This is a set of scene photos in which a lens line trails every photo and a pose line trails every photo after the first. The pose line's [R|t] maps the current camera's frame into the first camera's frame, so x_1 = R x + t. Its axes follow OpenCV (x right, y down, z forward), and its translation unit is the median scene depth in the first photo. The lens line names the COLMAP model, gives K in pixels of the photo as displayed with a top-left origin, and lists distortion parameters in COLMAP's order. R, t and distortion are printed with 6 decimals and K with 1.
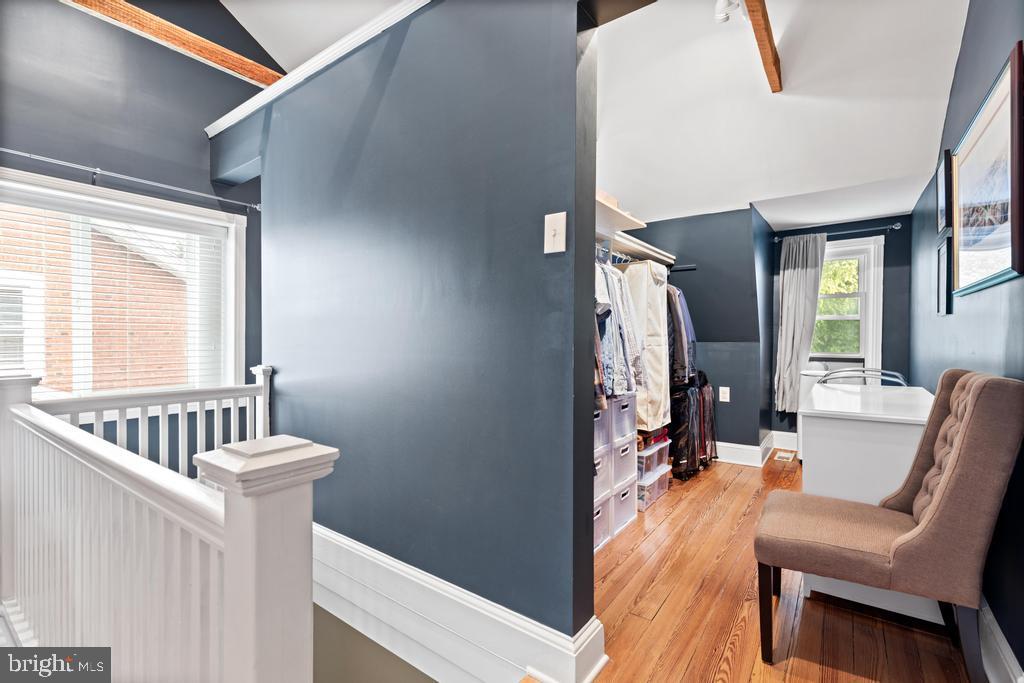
lens RADIAL K [[463.7, 0, 504.0], [0, 463.7, 339.1], [0, 0, 1]] dist [0.010258, -0.000773]
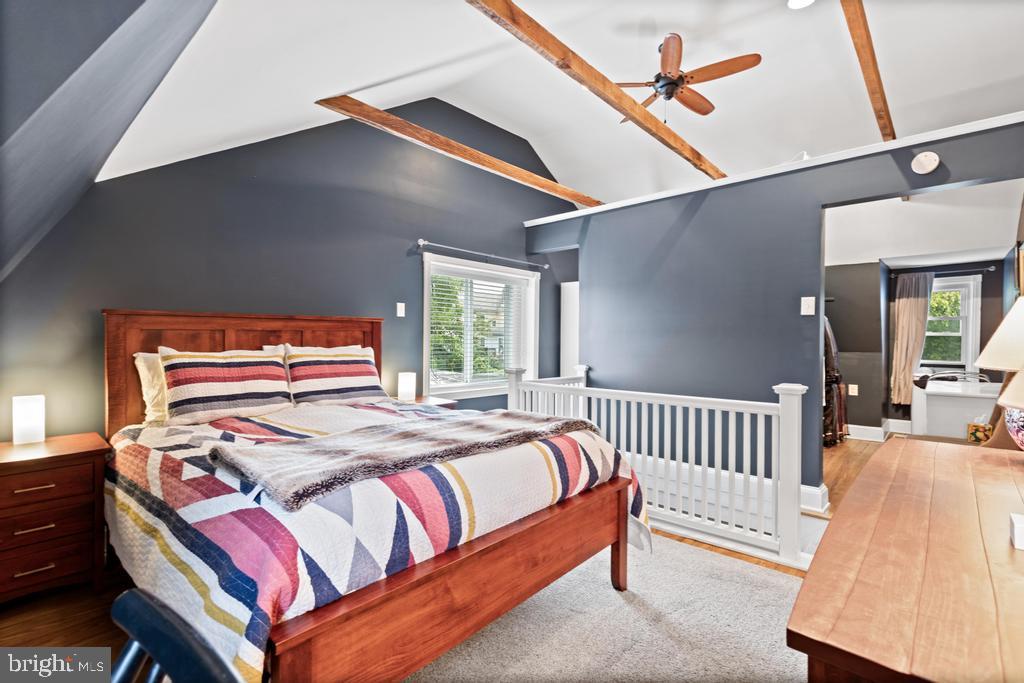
lens RADIAL K [[463.7, 0, 514.1], [0, 463.7, 339.7], [0, 0, 1]] dist [0.010258, -0.000773]
pose [[0.993632, 0.005204, -0.112557, -0.373594], [-0.005813, 0.999970, -0.005082, -0.018145], [0.112527, 0.005703, 0.993632, -0.492610]]
